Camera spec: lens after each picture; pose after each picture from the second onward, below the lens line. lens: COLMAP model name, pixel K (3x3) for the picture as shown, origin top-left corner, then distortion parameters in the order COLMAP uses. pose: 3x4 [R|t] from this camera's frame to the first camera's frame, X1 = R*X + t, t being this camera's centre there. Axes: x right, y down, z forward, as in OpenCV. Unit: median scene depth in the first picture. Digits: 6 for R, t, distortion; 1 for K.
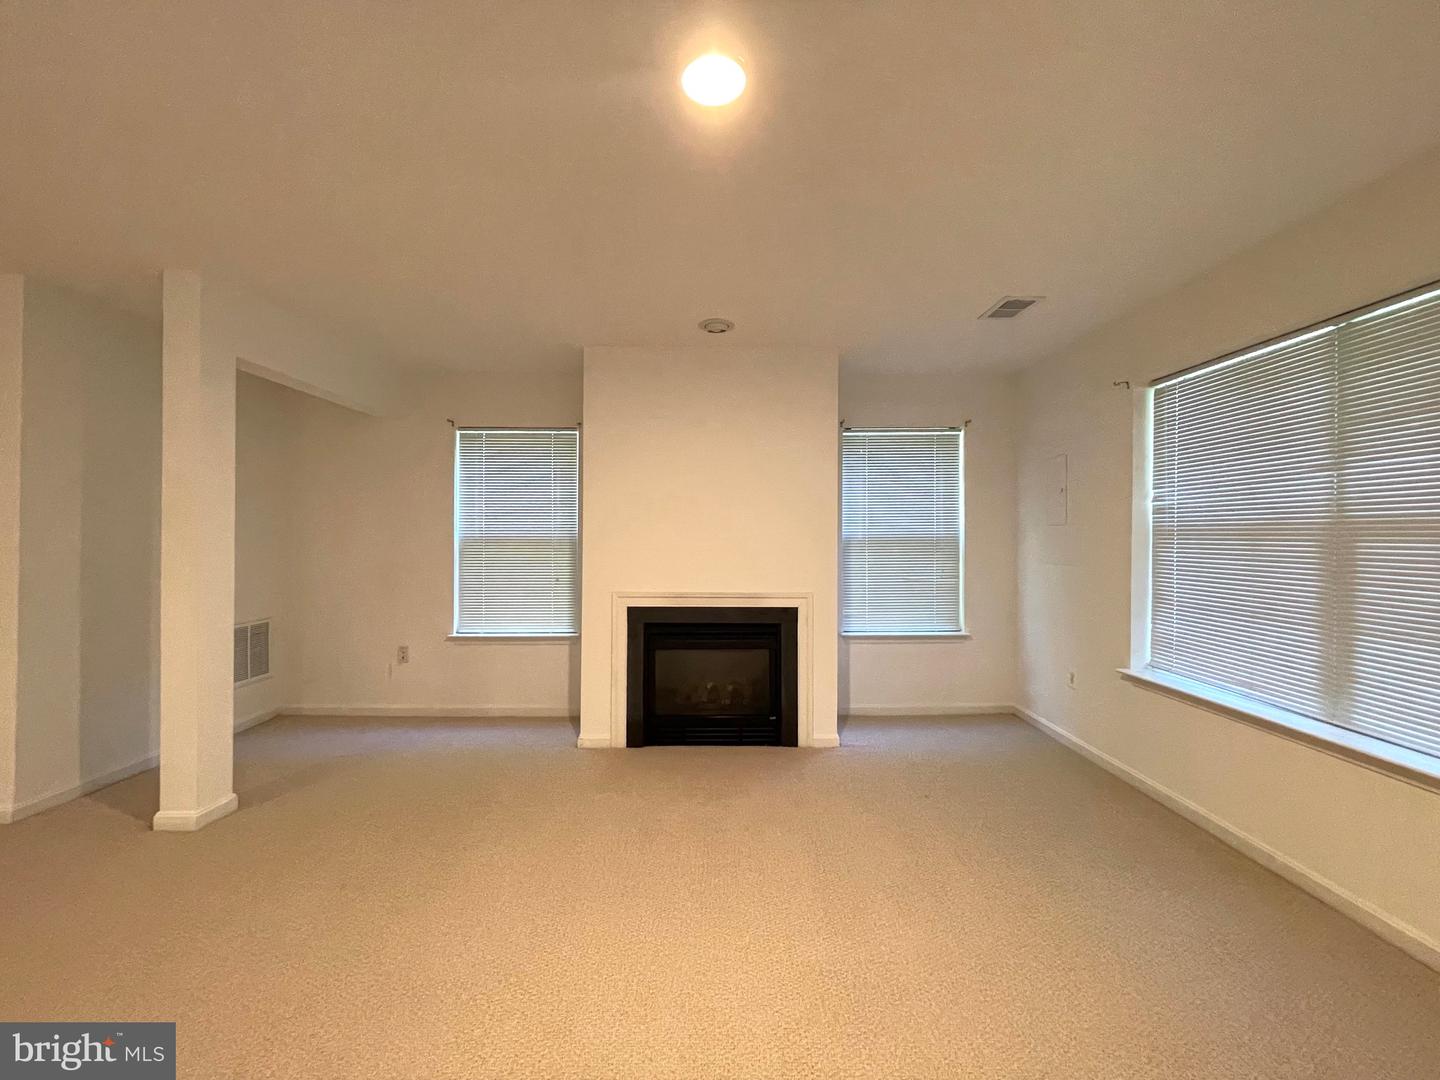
lens RADIAL K [[580.7, 0, 720.0], [0, 580.7, 540.0], [0, 0, 1]] dist [0.000982, 0.000014]
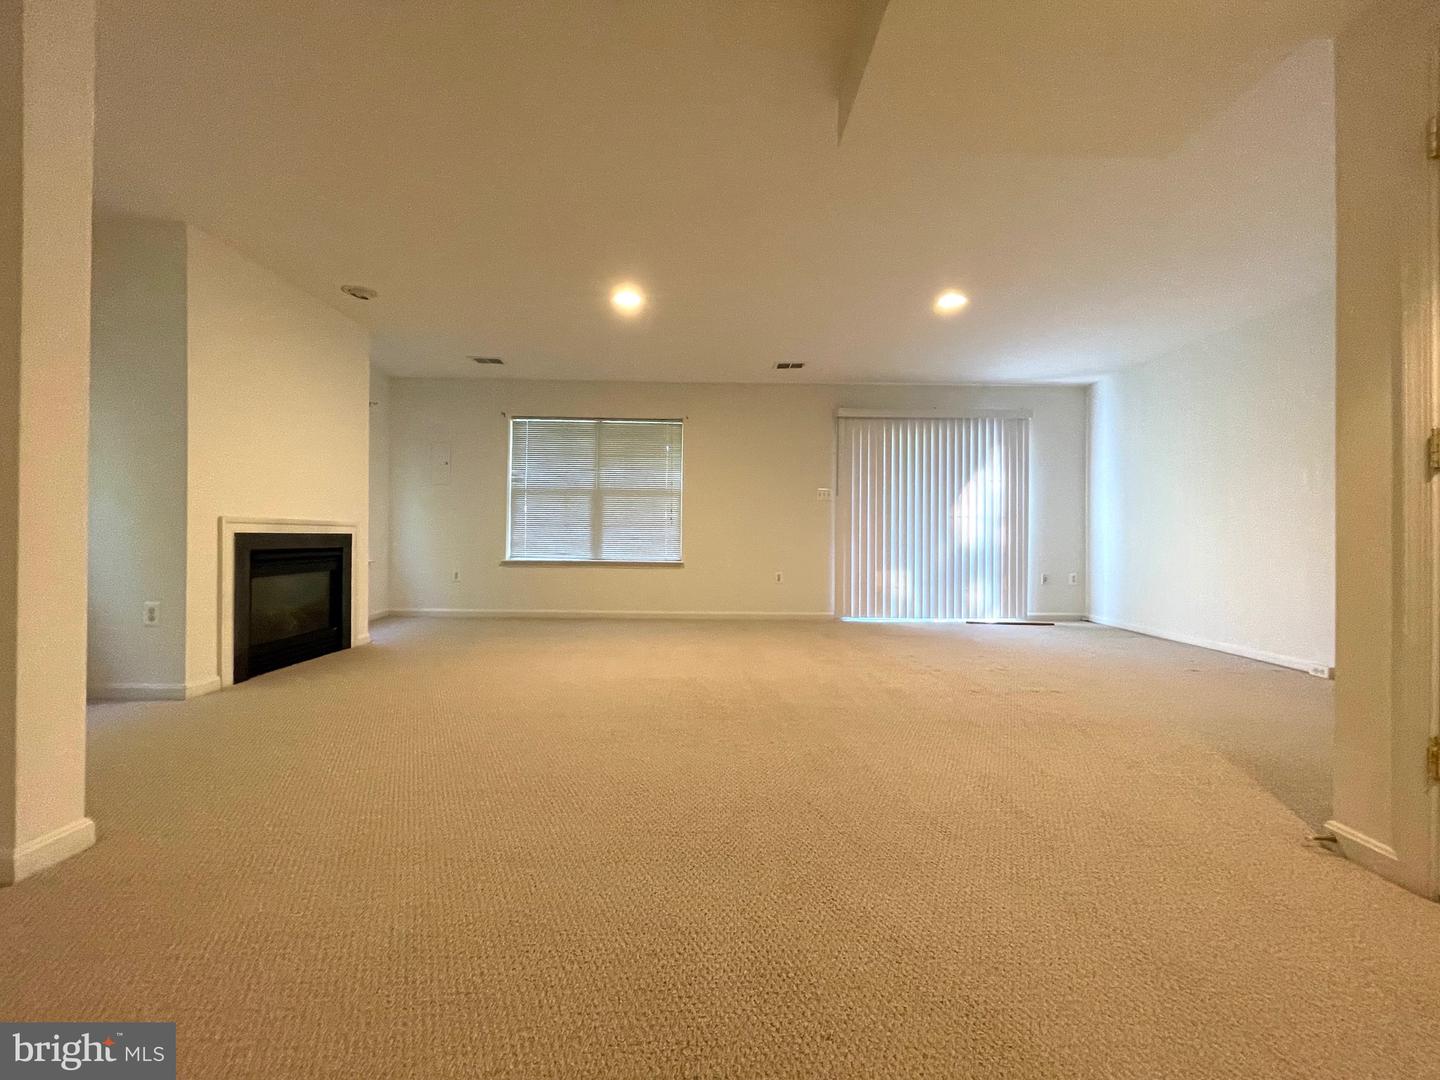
lens RADIAL K [[580.7, 0, 720.0], [0, 580.7, 540.0], [0, 0, 1]] dist [0.000982, 0.000014]
pose [[0.017032, -0.010558, 0.999799, -1.080740], [-0.006906, 0.999919, 0.010677, 0.110753], [-0.999831, -0.007087, 0.016957, 0.205332]]
